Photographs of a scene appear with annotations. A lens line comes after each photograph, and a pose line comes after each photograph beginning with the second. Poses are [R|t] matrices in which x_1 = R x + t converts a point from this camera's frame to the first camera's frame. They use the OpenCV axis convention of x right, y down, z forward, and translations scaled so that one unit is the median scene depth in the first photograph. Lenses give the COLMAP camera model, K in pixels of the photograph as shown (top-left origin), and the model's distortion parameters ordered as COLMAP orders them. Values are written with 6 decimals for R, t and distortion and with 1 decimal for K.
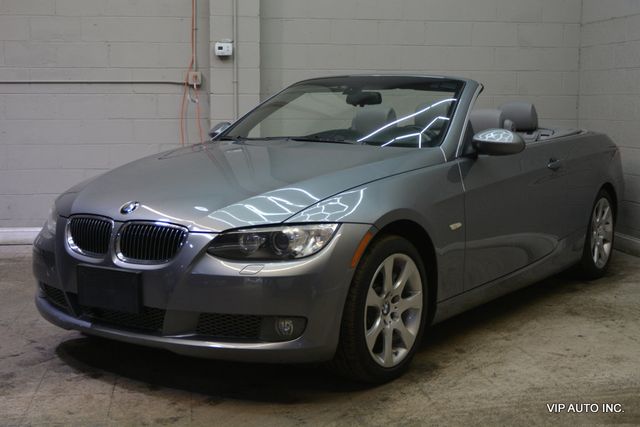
lens RADIAL K [[908.2, 0, 323.6], [0, 908.2, 212.9], [0, 0, 1]] dist [-0.005113, -0.065233]
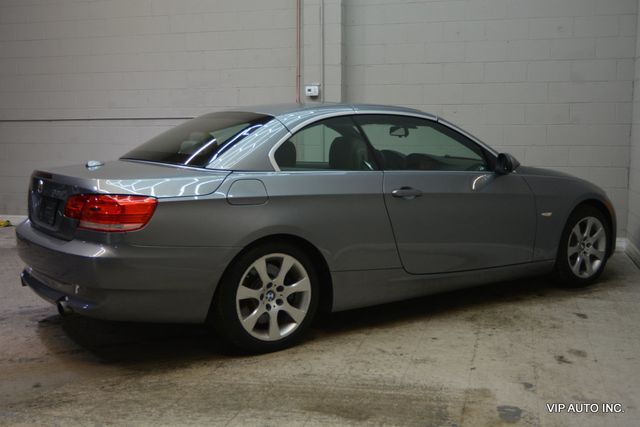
lens RADIAL K [[718.2, 0, 319.7], [0, 718.2, 214.8], [0, 0, 1]] dist [-0.008593, -0.000983]
pose [[0.912848, 0.044959, -0.405816, 0.548331], [-0.043862, 0.998965, 0.012009, -0.027551], [0.405936, 0.006838, 0.913876, 0.113436]]
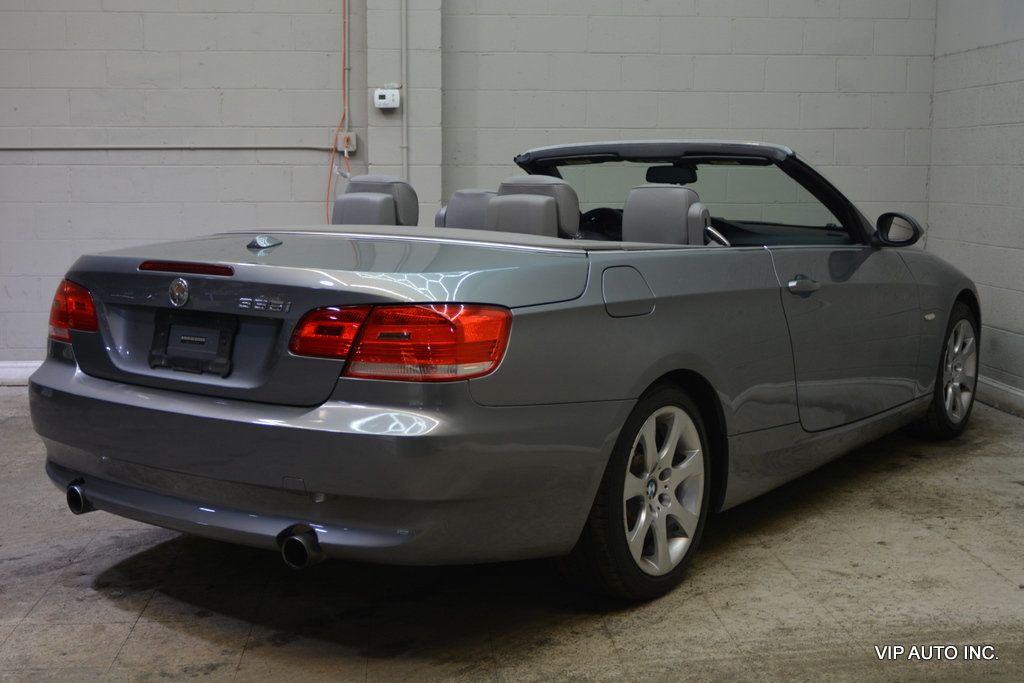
lens RADIAL K [[1318.1, 0, 510.9], [0, 1318.1, 341.8], [0, 0, 1]] dist [-0.004585, -0.020291]
pose [[0.997233, 0.008088, -0.073893, 0.093662], [-0.007457, 0.999933, 0.008819, -0.015107], [0.073959, -0.008244, 0.997227, 0.048344]]
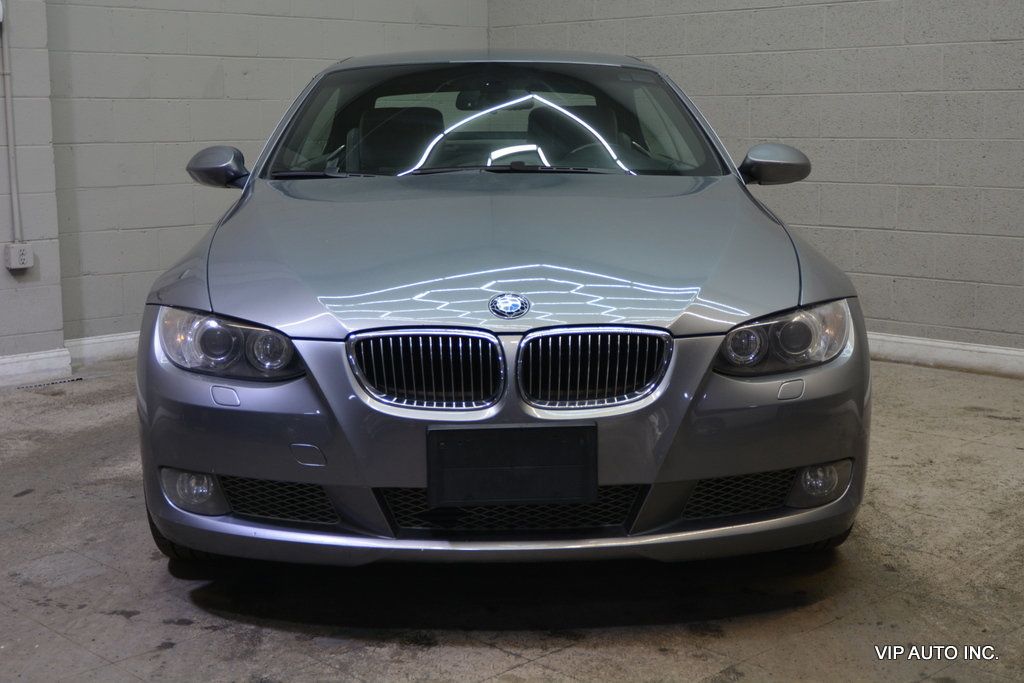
lens RADIAL K [[1389.4, 0, 510.3], [0, 1389.4, 343.4], [0, 0, 1]] dist [-0.035255, 0.087338]
pose [[0.810578, -0.102191, 0.576645, -0.580142], [0.080317, 0.994752, 0.063386, -0.028526], [-0.580097, -0.005065, 0.814532, 0.306463]]
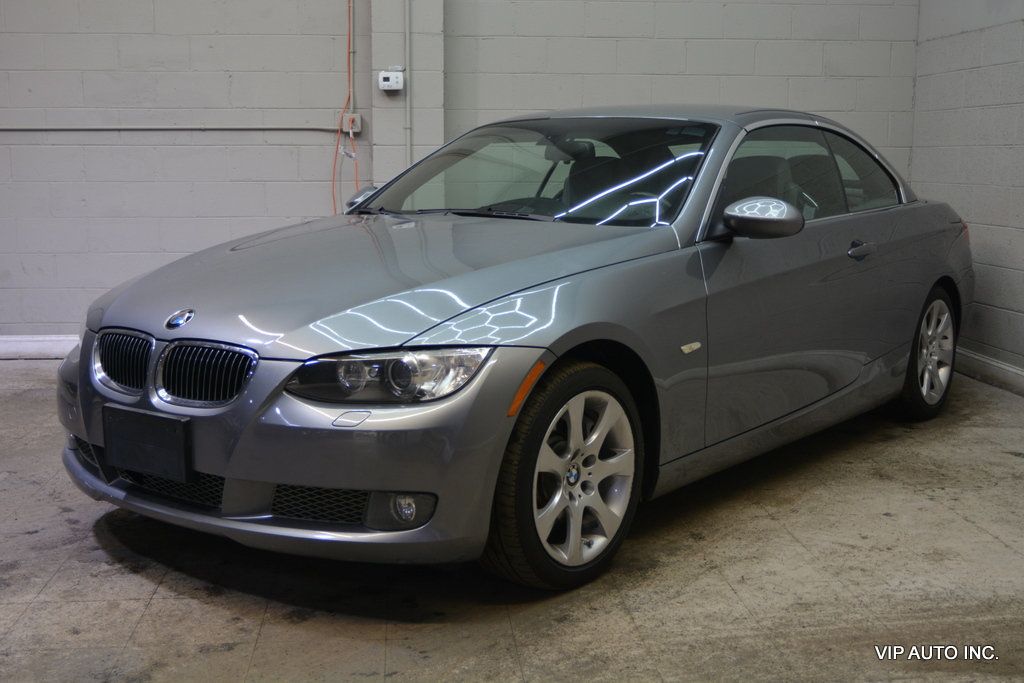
lens RADIAL K [[1216.7, 0, 507.8], [0, 1216.7, 340.8], [0, 0, 1]] dist [-0.007428, -0.015028]
pose [[0.997927, 0.008942, -0.063724, 0.068341], [-0.007114, 0.999558, 0.028856, -0.014249], [0.063954, -0.028343, 0.997550, 0.116675]]
